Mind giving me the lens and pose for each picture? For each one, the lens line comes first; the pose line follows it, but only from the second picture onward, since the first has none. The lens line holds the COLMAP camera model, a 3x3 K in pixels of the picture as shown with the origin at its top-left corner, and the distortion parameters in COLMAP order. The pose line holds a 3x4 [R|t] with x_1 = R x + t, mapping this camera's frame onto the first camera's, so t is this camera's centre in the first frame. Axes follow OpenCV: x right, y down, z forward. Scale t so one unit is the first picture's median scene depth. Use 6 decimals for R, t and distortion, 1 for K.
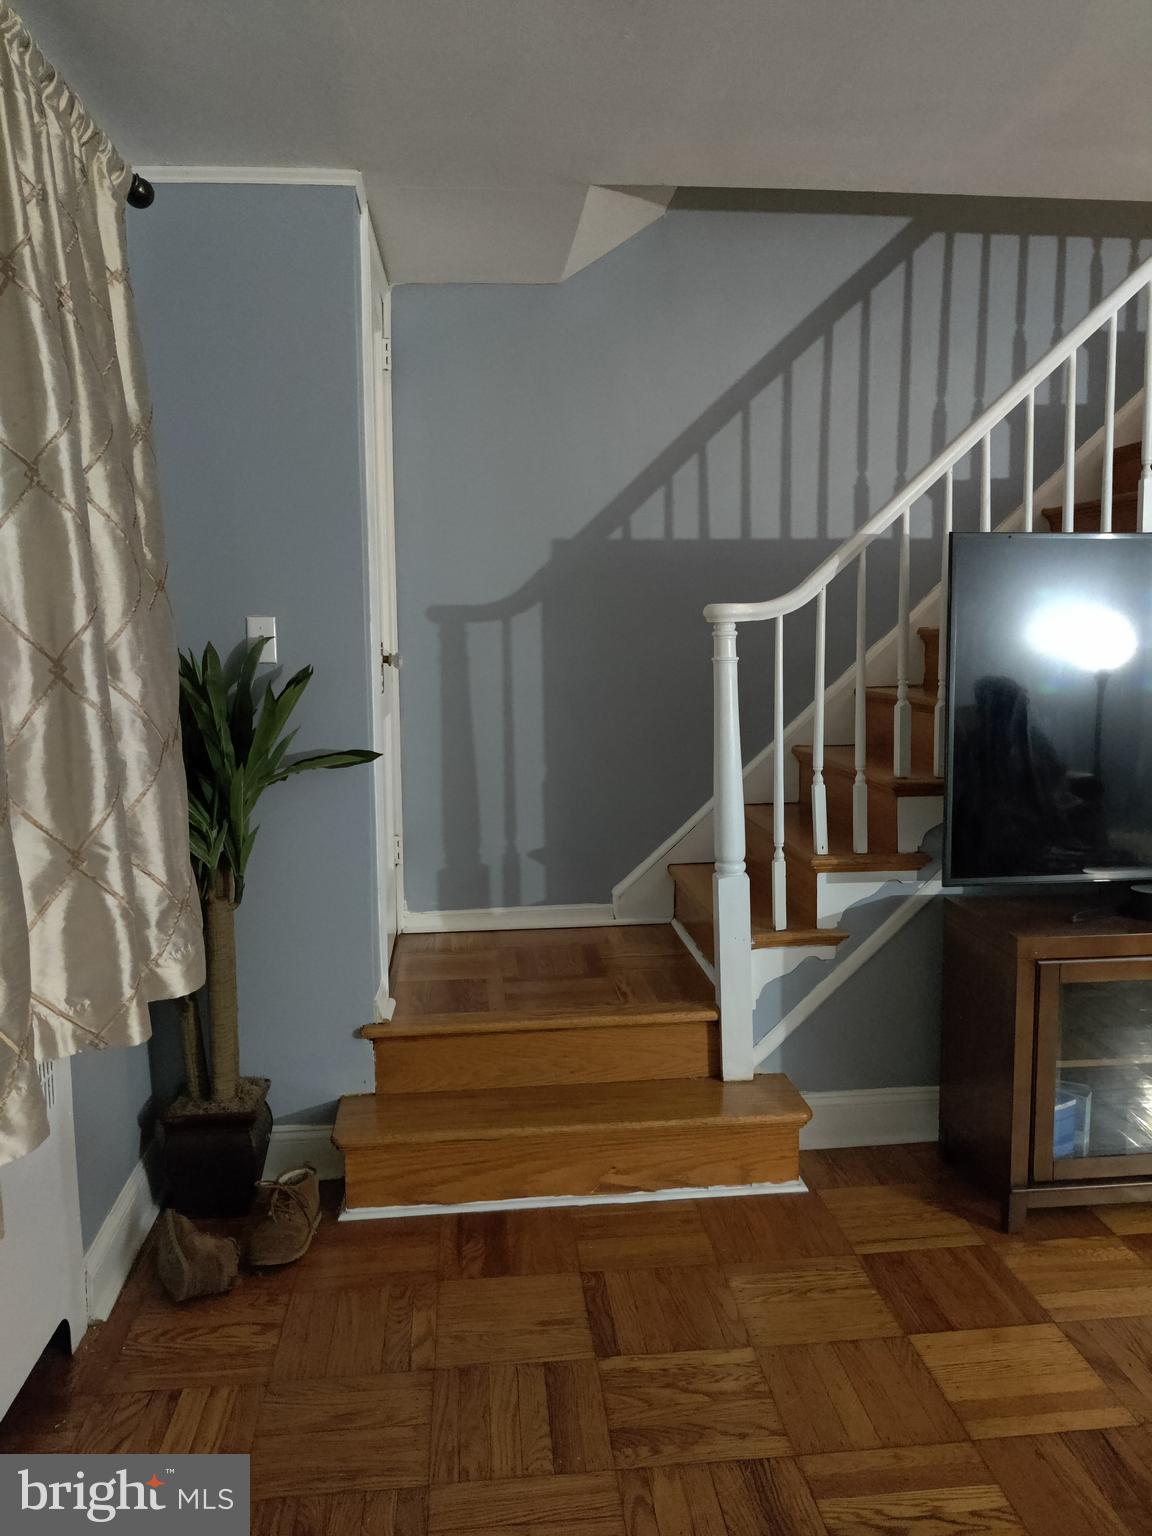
lens RADIAL K [[1203.4, 0, 576.5], [0, 1203.4, 768.7], [0, 0, 1]] dist [-0.007178, -0.045941]
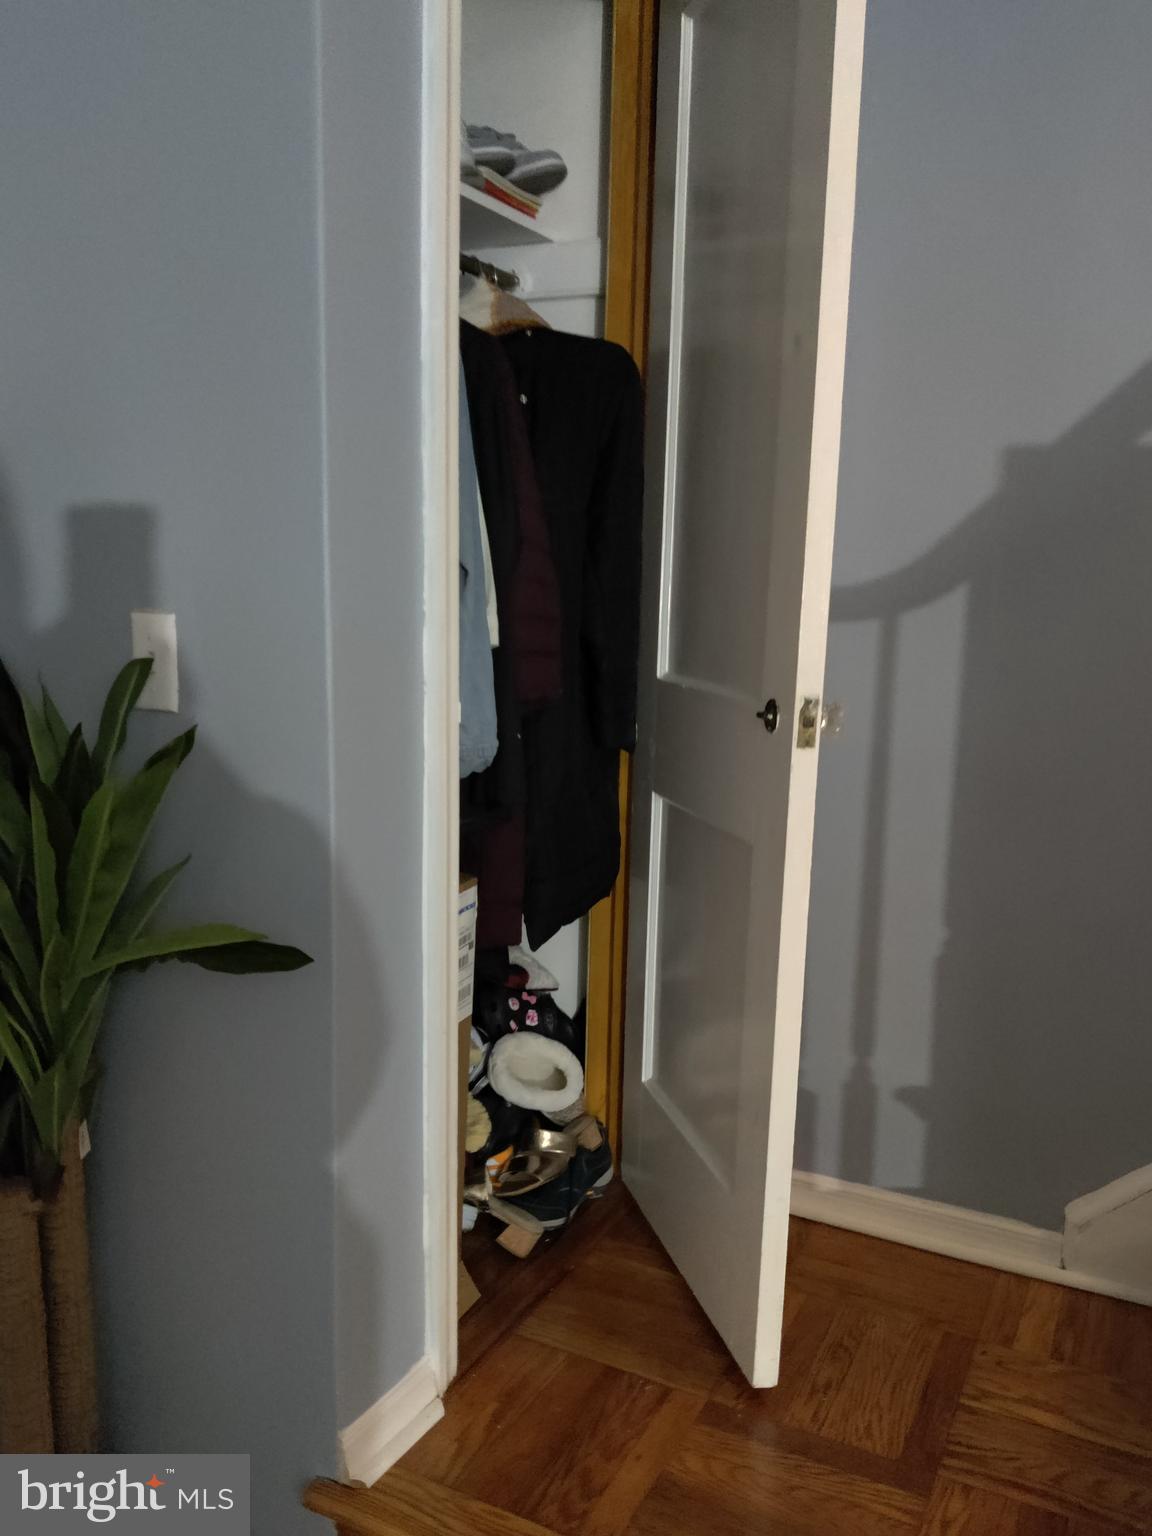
lens RADIAL K [[1203.4, 0, 579.2], [0, 1203.4, 773.6], [0, 0, 1]] dist [-0.007178, -0.045941]
pose [[0.832652, 0.124534, -0.539613, 0.104792], [-0.094706, 0.992055, 0.082813, -0.090037], [0.545638, -0.017850, 0.837831, 0.525492]]
